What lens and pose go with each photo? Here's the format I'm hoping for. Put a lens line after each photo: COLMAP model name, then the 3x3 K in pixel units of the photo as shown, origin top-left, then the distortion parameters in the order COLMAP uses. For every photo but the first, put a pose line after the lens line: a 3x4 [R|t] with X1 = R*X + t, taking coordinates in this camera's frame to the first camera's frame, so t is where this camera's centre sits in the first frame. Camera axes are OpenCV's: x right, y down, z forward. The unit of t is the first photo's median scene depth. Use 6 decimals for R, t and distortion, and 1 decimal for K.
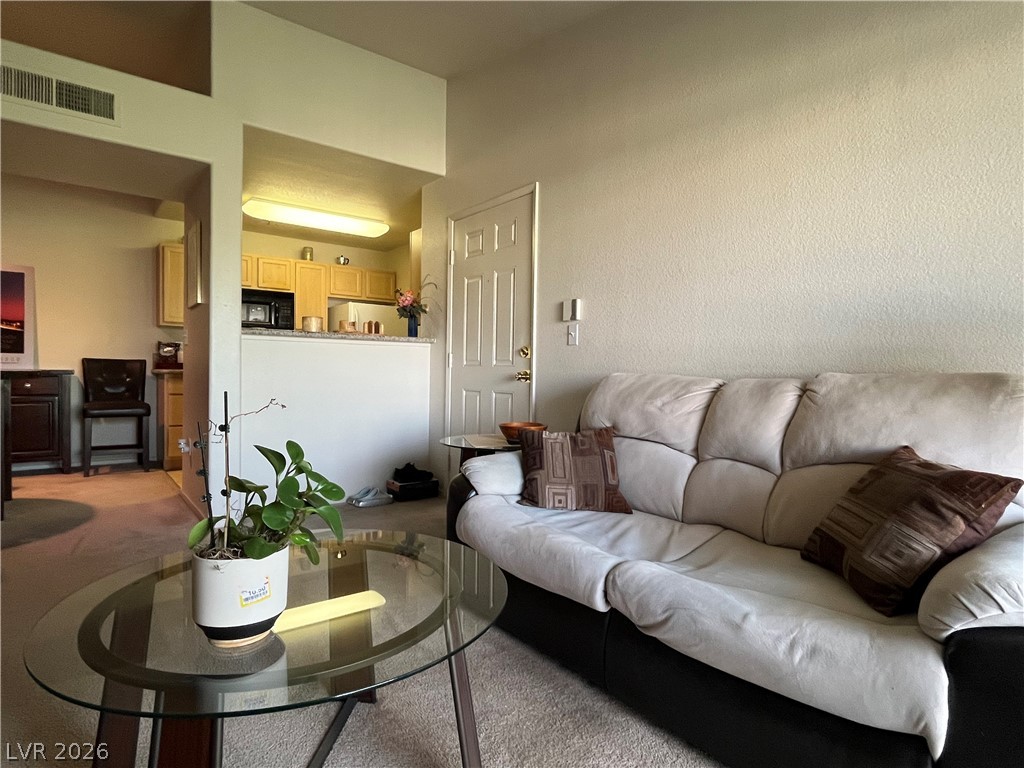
lens RADIAL K [[562.8, 0, 510.6], [0, 562.8, 385.8], [0, 0, 1]] dist [-0.002460, 0.000495]
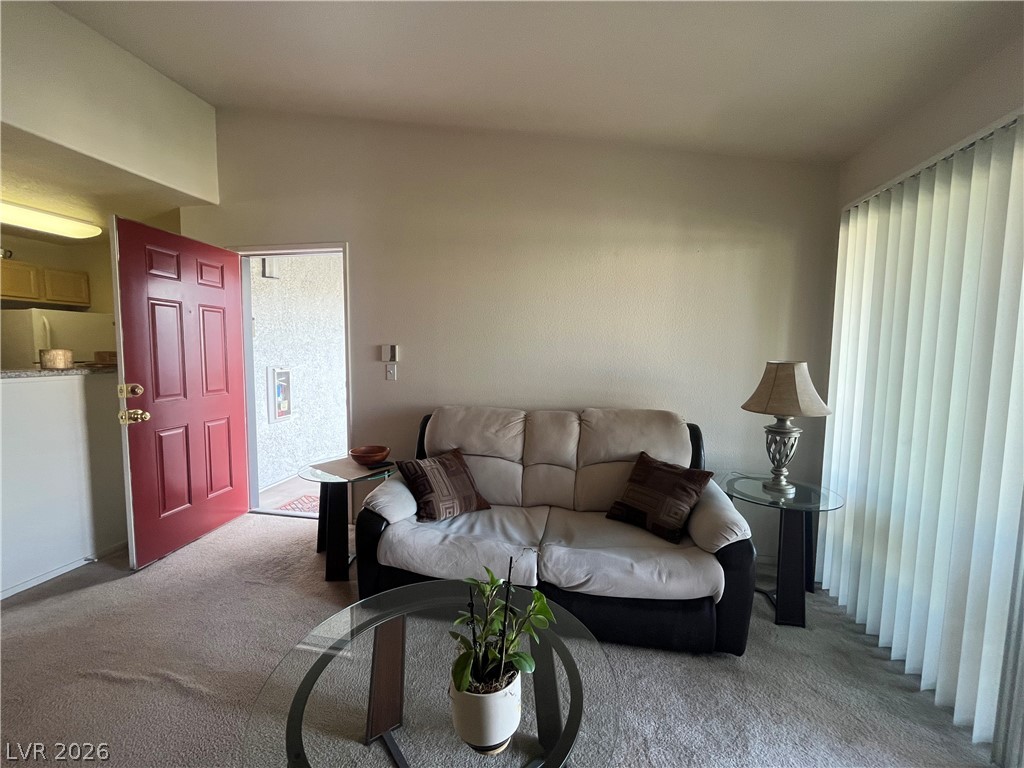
lens RADIAL K [[418.9, 0, 511.2], [0, 418.9, 382.5], [0, 0, 1]] dist [-0.003721, -0.000416]
pose [[0.746486, -0.060877, 0.662611, -0.321659], [0.017910, 0.997284, 0.071447, -0.129901], [-0.665160, -0.041467, 0.745548, 0.095760]]
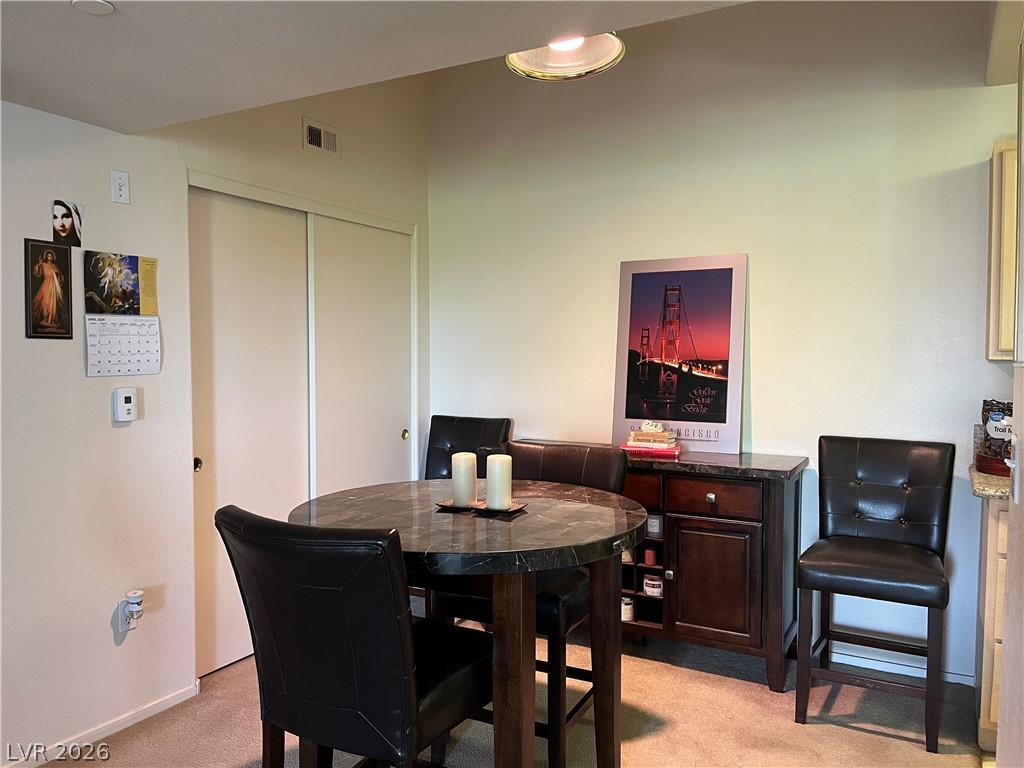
lens RADIAL K [[775.4, 0, 510.8], [0, 775.4, 384.7], [0, 0, 1]] dist [0.070910, -0.094946]
pose [[0.391437, 0.024571, -0.919877, -0.433341], [-0.019182, 0.999644, 0.018539, -0.160348], [0.920005, 0.010388, 0.391769, 0.827839]]
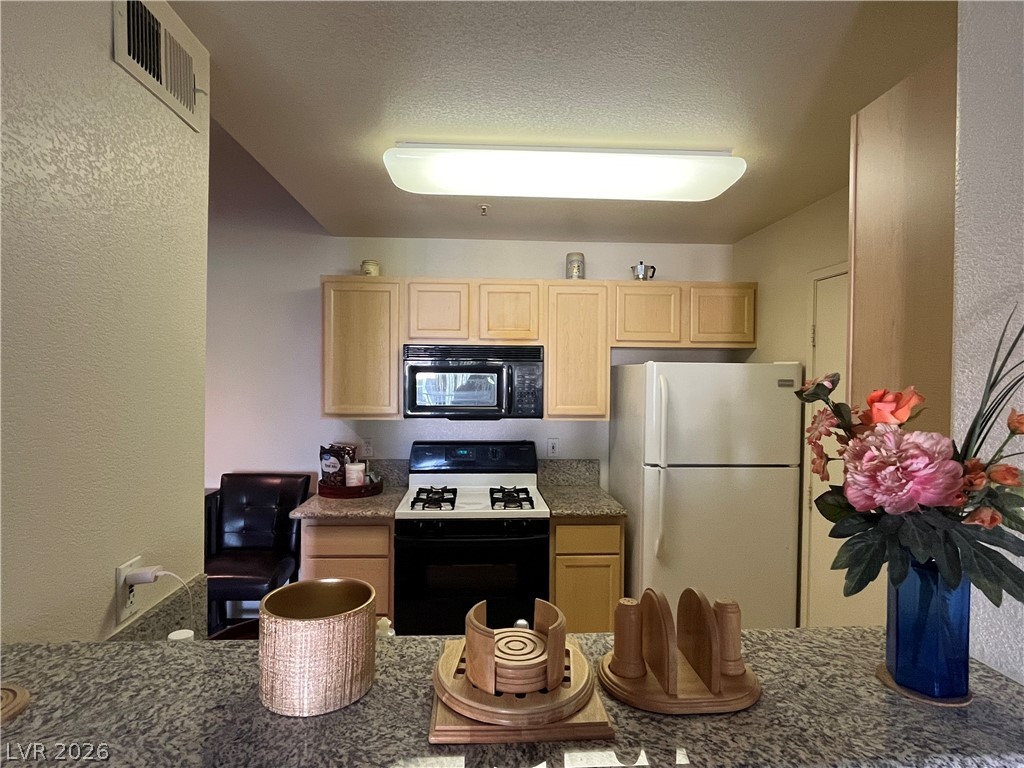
lens RADIAL K [[539.0, 0, 506.4], [0, 539.0, 381.9], [0, 0, 1]] dist [-0.003833, -0.000373]
pose [[0.819033, -0.001307, -0.573745, -0.254173], [-0.012995, 0.999699, -0.020828, -0.232650], [0.573599, 0.024515, 0.818769, 1.113548]]
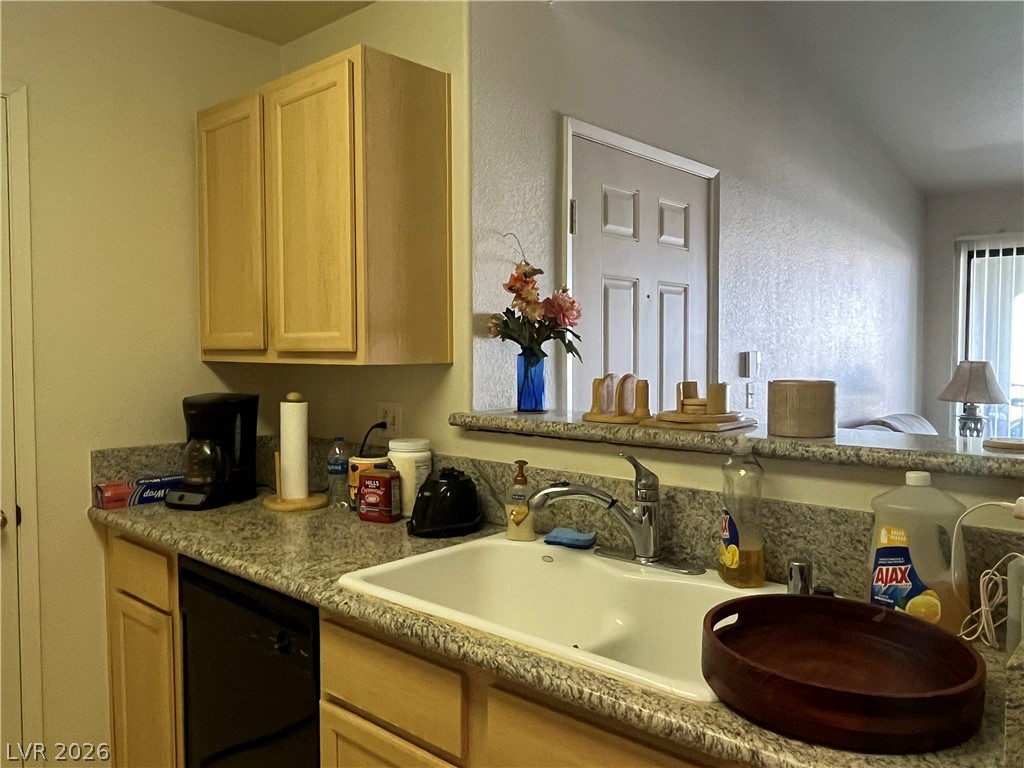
lens RADIAL K [[786.6, 0, 507.7], [0, 786.6, 385.6], [0, 0, 1]] dist [0.001049, 0.002971]
pose [[-0.179632, -0.063091, 0.981709, -0.912085], [0.024284, 0.997353, 0.068539, -0.188050], [-0.983434, 0.036152, -0.177625, 1.525801]]
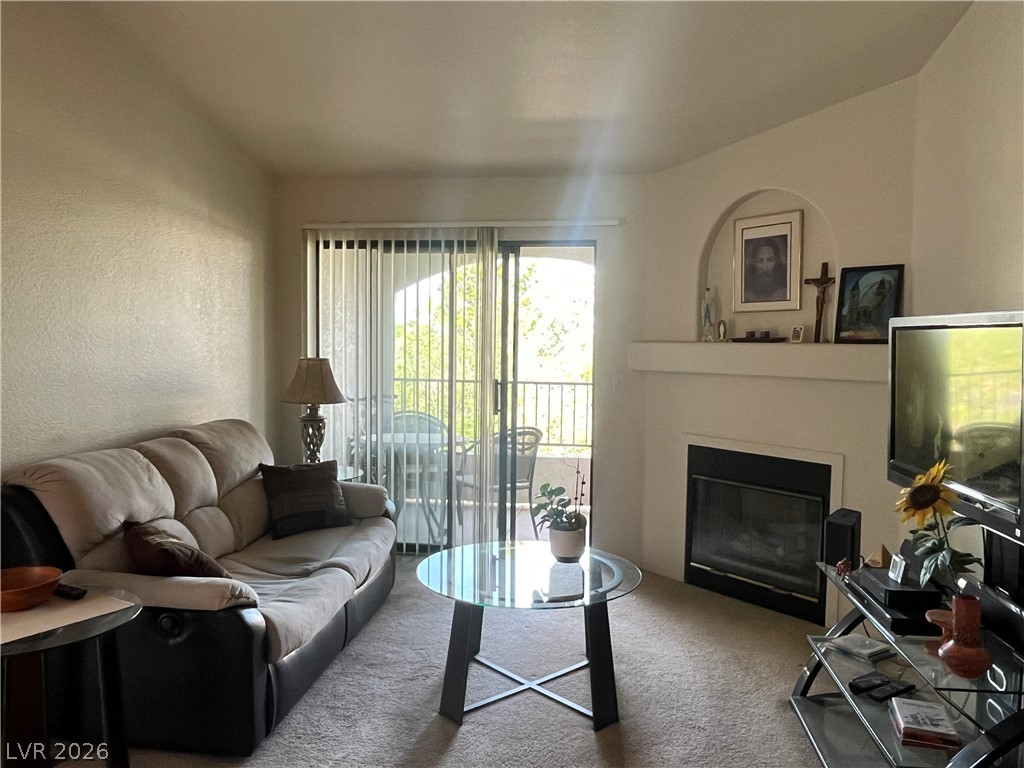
lens RADIAL K [[786.6, 0, 507.7], [0, 786.6, 385.6], [0, 0, 1]] dist [0.001049, 0.002971]
pose [[-0.700333, -0.063322, 0.711003, -0.827693], [-0.001824, 0.996213, 0.086926, -0.184121], [-0.713814, 0.059580, -0.697796, 1.092150]]
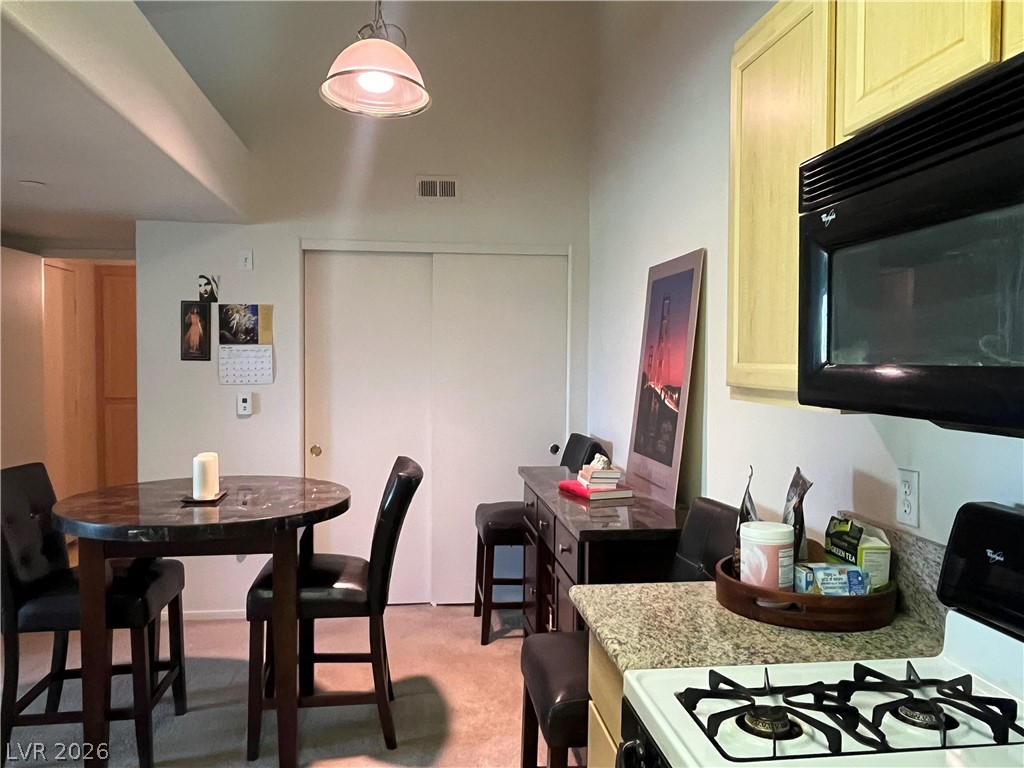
lens RADIAL K [[786.6, 0, 507.7], [0, 786.6, 385.6], [0, 0, 1]] dist [0.001049, 0.002971]
pose [[-0.511296, 0.011846, -0.859323, -0.495228], [-0.035494, 0.998761, 0.034887, -0.206554], [0.858672, 0.048339, -0.510242, 1.844687]]
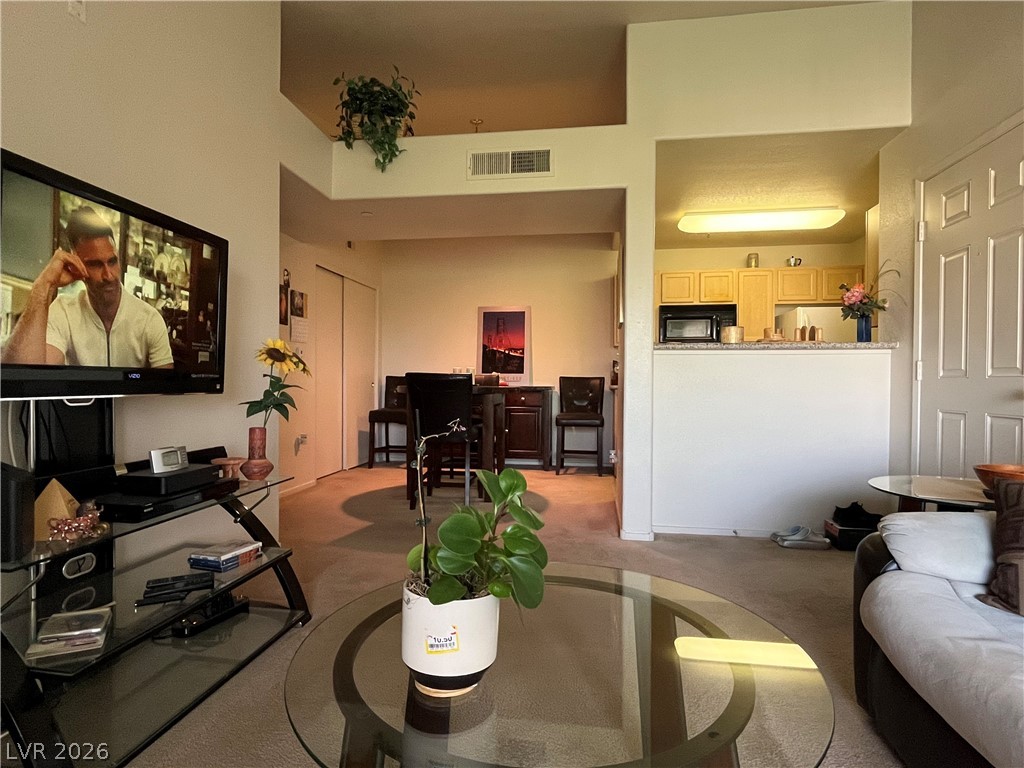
lens RADIAL K [[562.8, 0, 510.6], [0, 562.8, 385.8], [0, 0, 1]] dist [-0.002460, 0.000495]
pose [[0.688420, -0.005808, -0.725289, 0.076834], [-0.013784, 0.999683, -0.021088, -0.003252], [0.725181, 0.024515, 0.688121, 0.140922]]
